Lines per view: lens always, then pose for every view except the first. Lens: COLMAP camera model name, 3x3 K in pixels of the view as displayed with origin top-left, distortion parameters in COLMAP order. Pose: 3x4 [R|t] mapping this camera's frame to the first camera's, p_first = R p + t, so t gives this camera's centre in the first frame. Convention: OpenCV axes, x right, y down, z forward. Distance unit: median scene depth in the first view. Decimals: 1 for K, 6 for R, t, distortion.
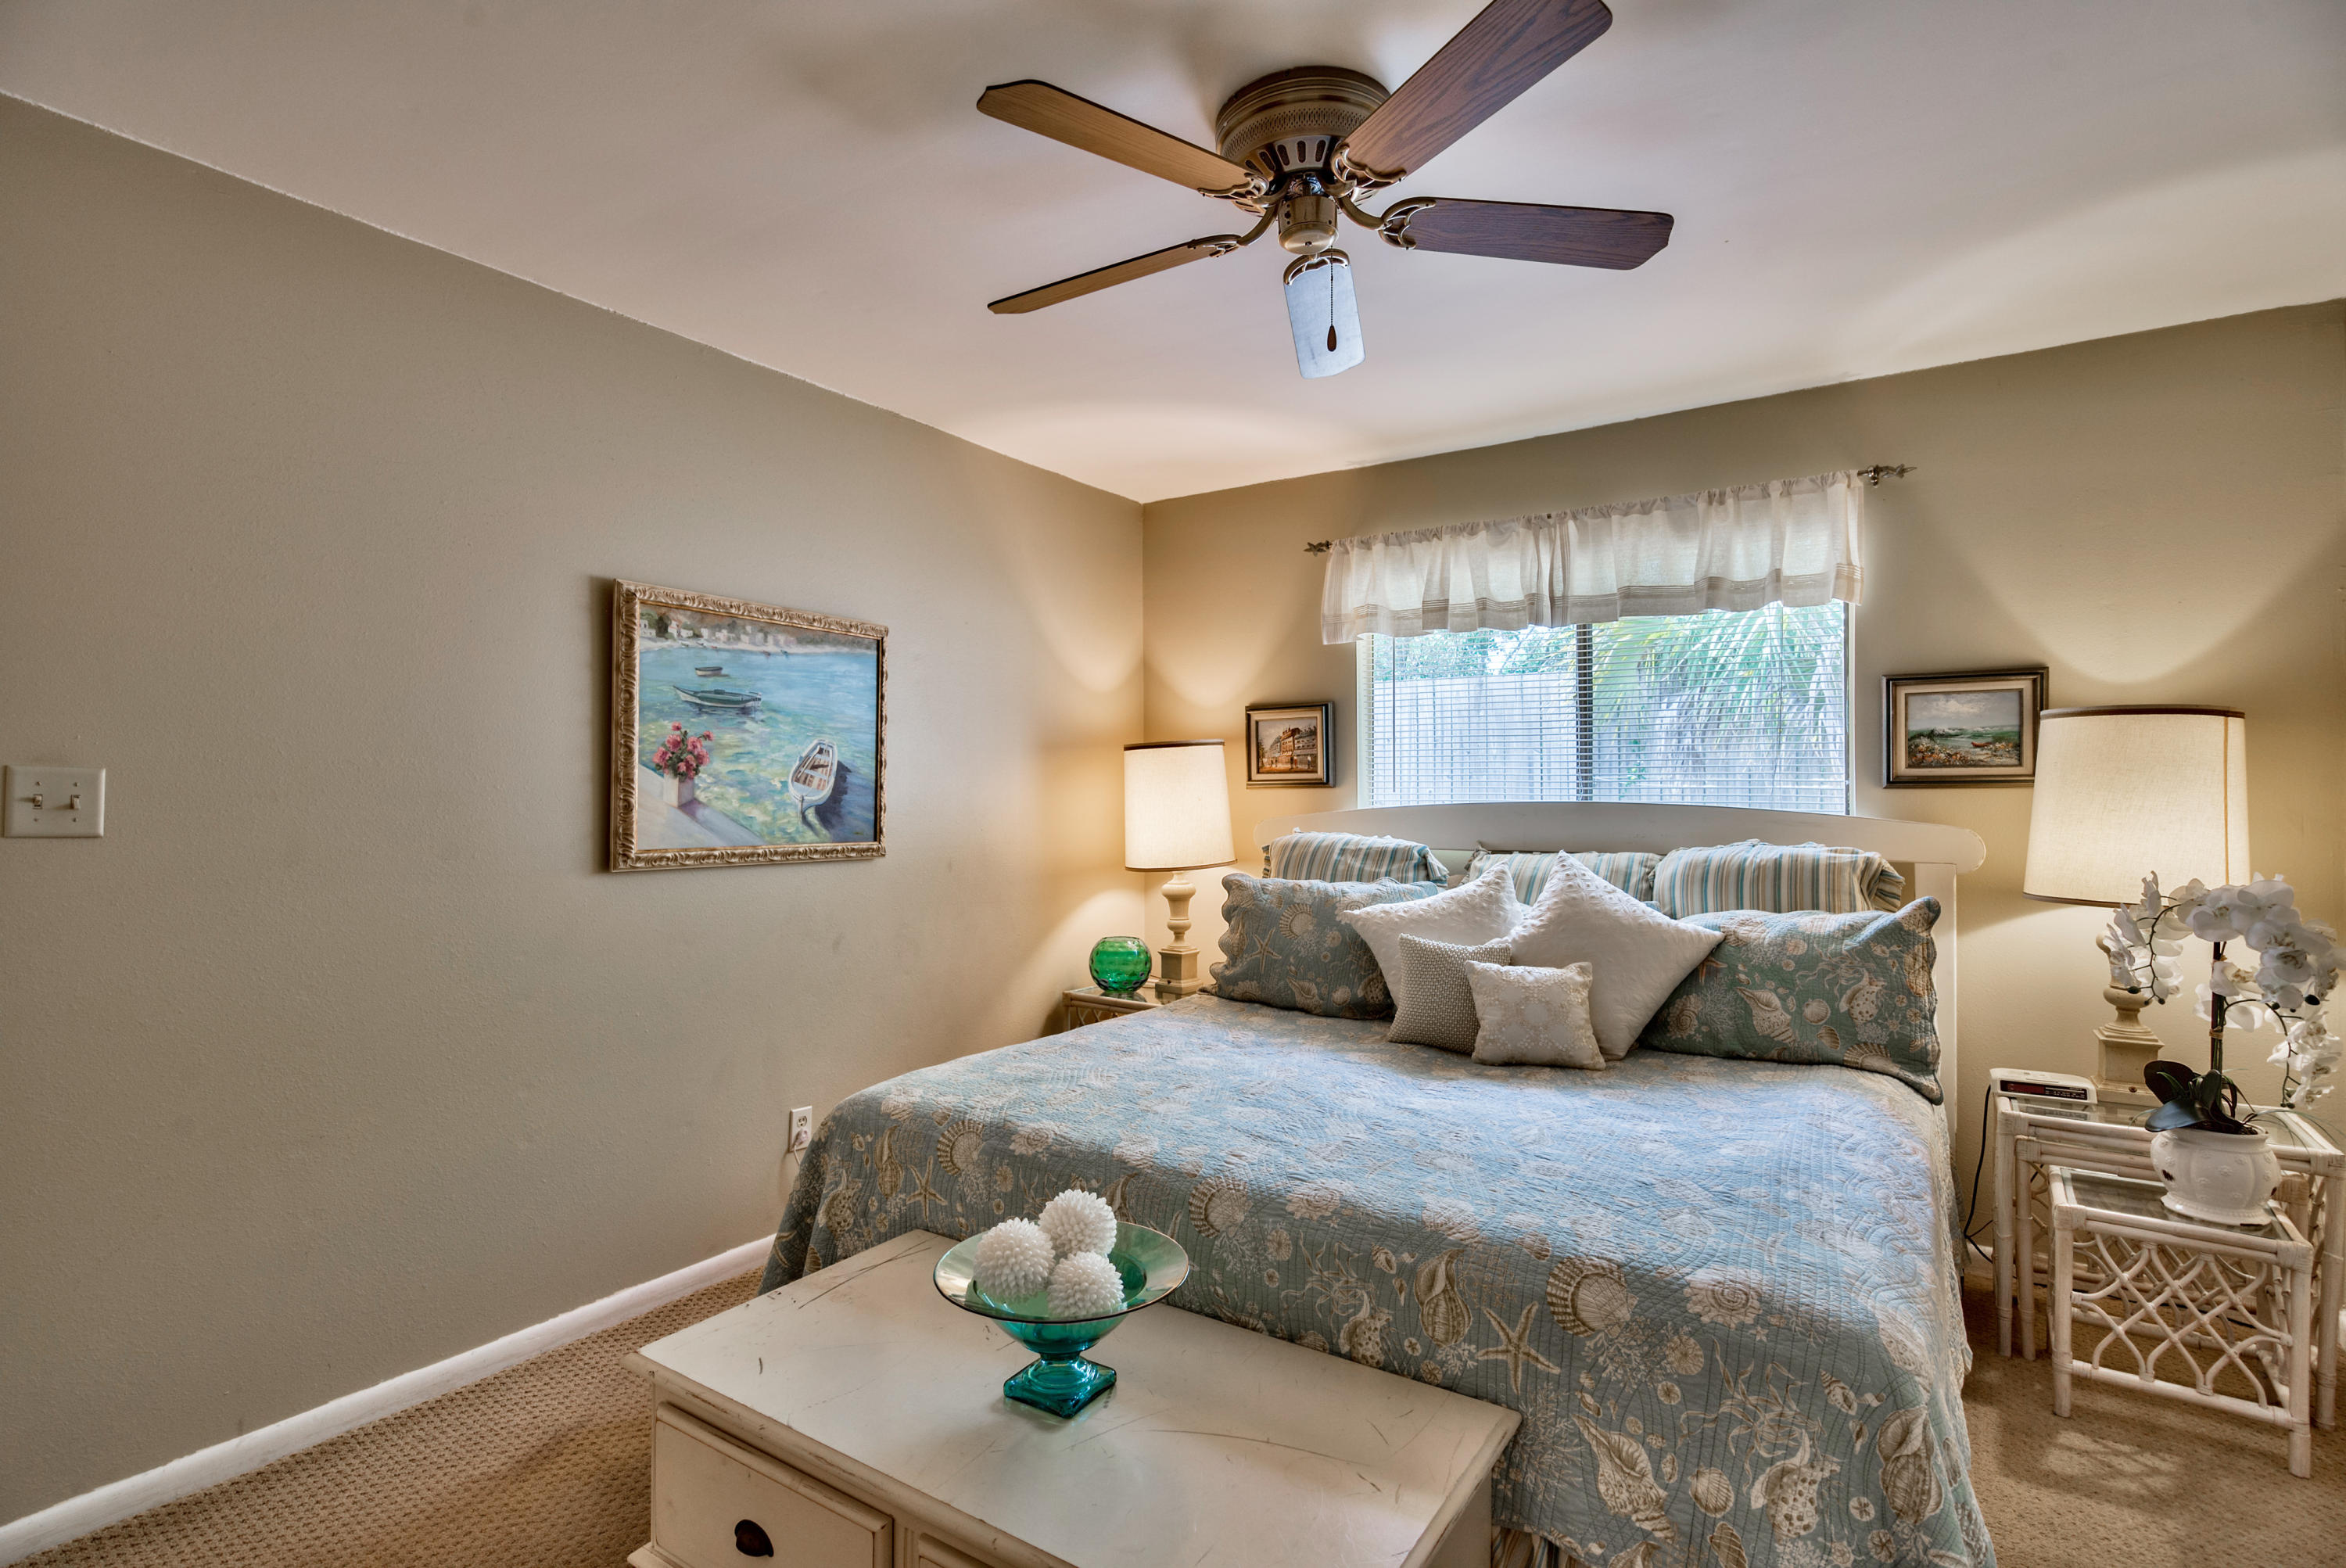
lens RADIAL K [[1131.8, 0, 1173.7], [0, 1131.8, 786.6], [0, 0, 1]] dist [-0.002312, -0.001616]
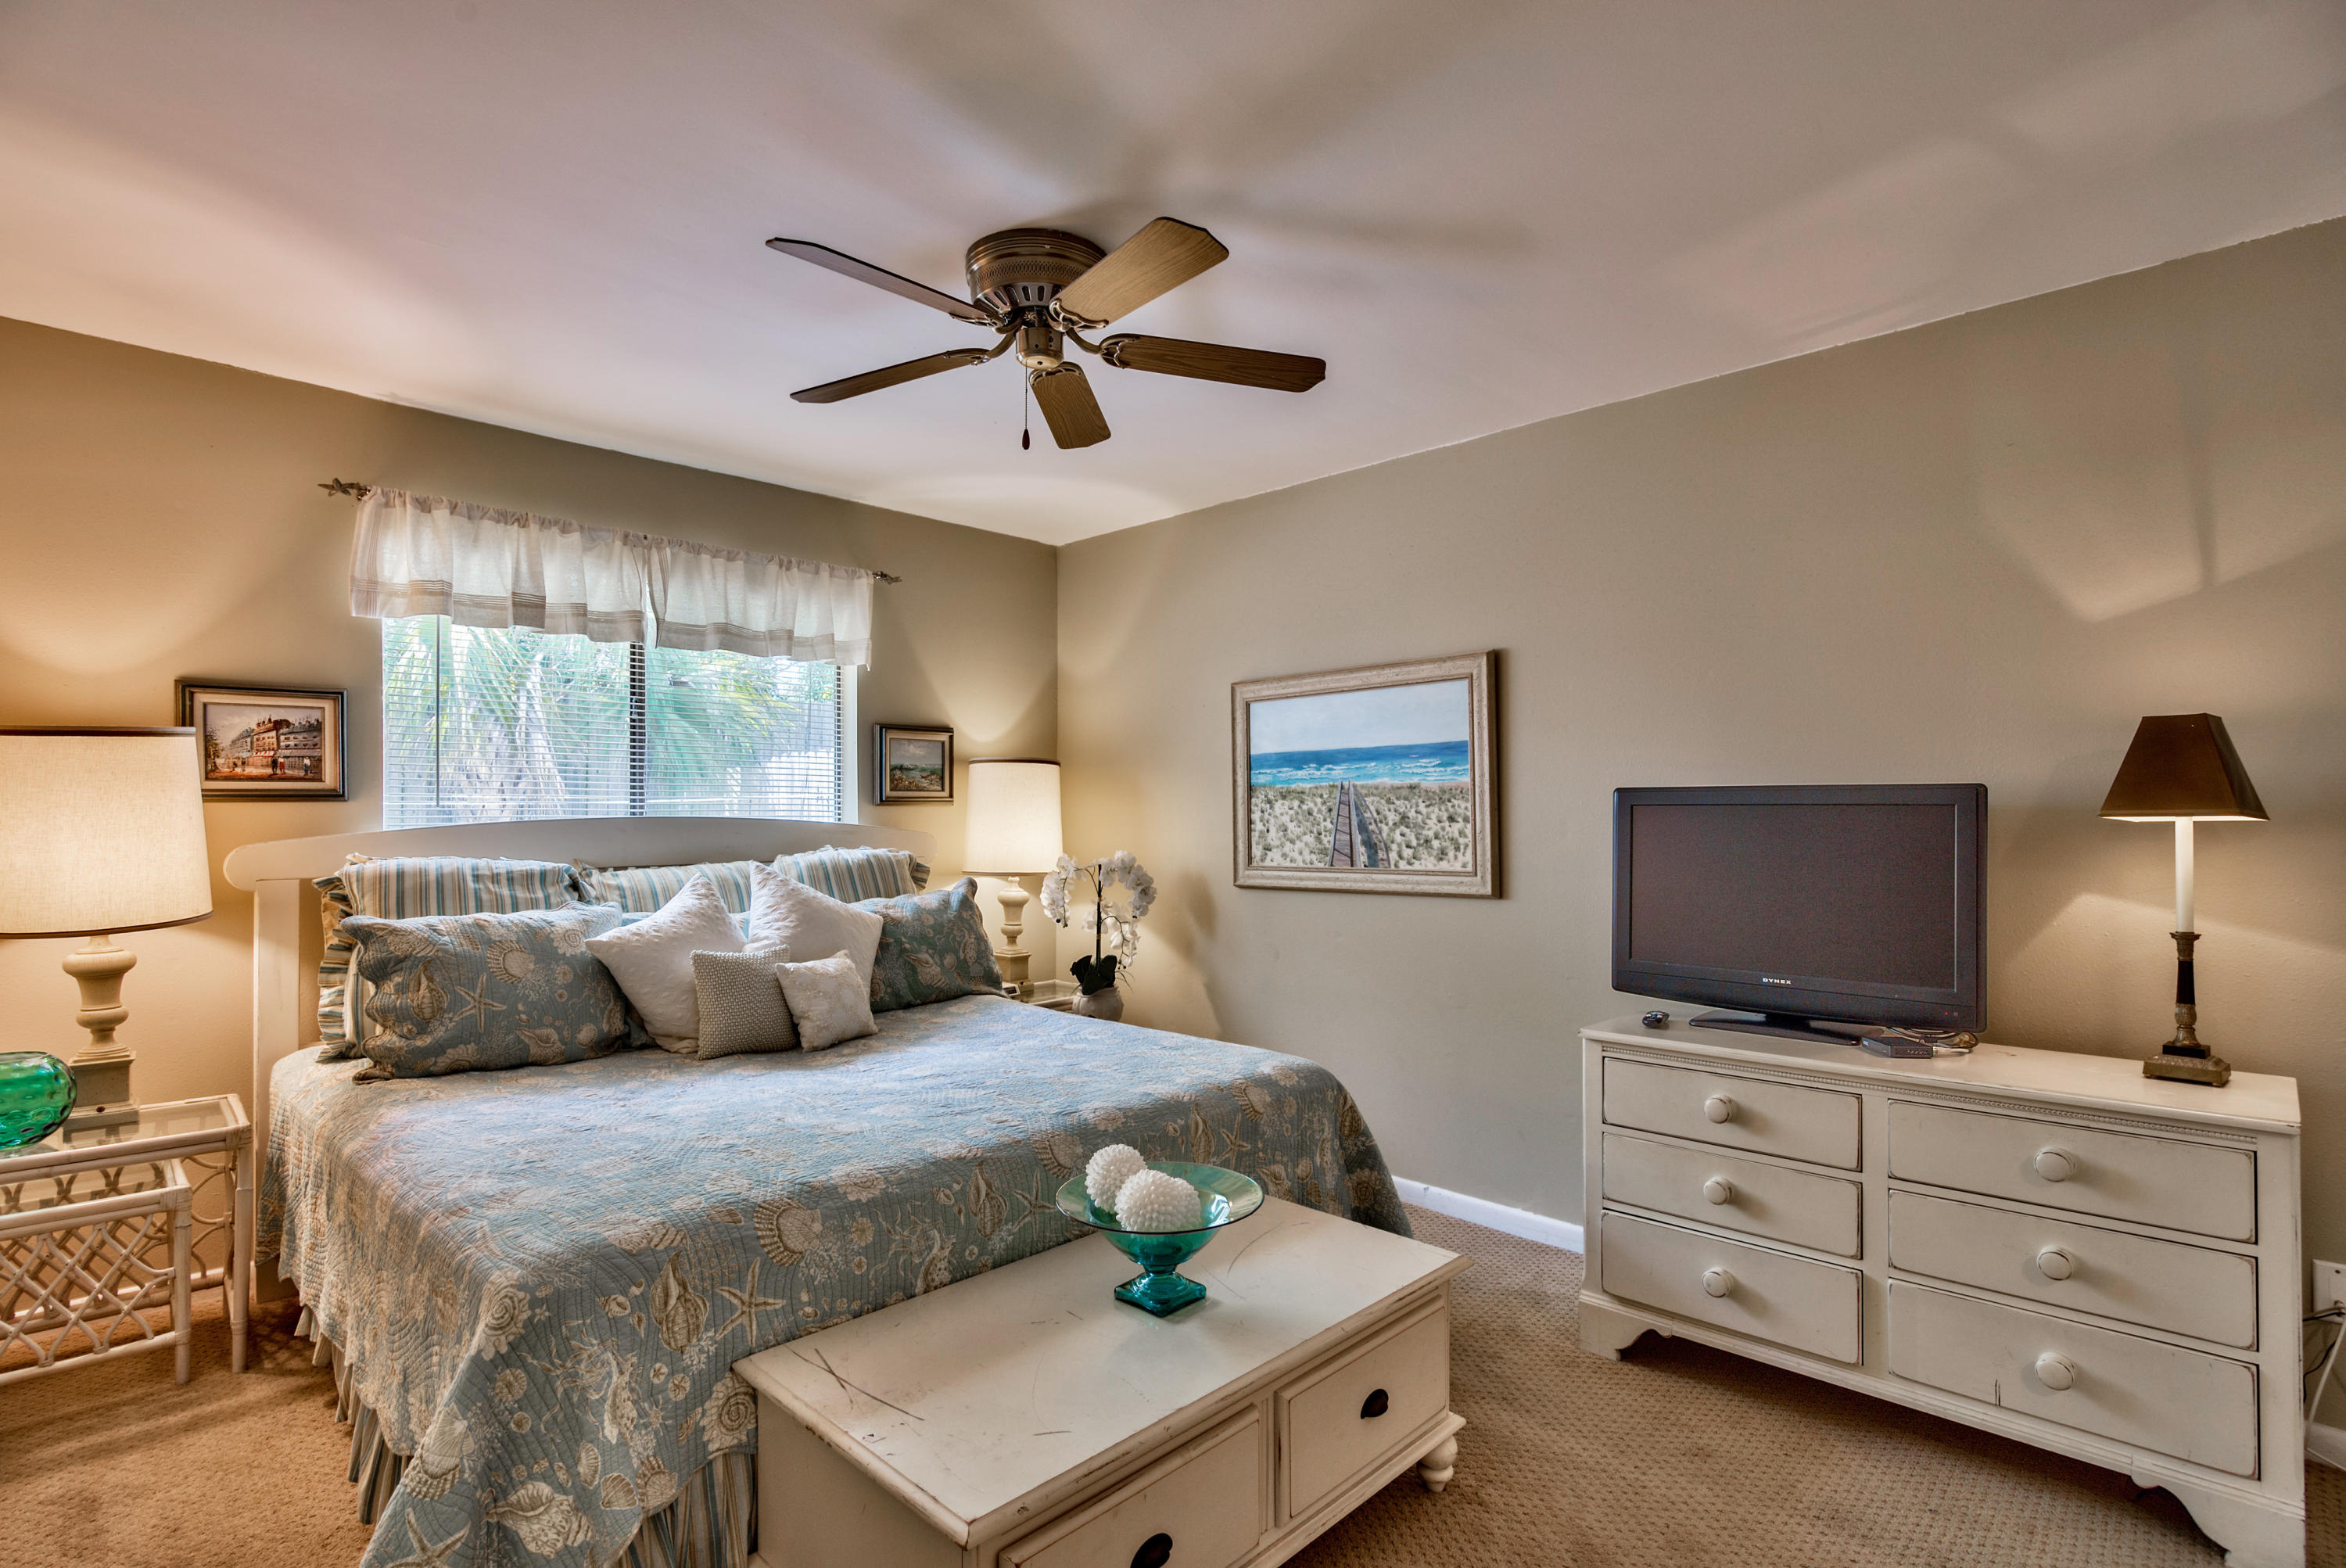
lens RADIAL K [[1131.8, 0, 1175.9], [0, 1131.8, 797.9], [0, 0, 1]] dist [-0.002312, -0.001616]
pose [[0.179525, 0.010732, 0.983695, -0.625857], [-0.005565, 0.999936, -0.009894, 0.003771], [-0.983738, -0.003698, 0.179573, 0.369536]]
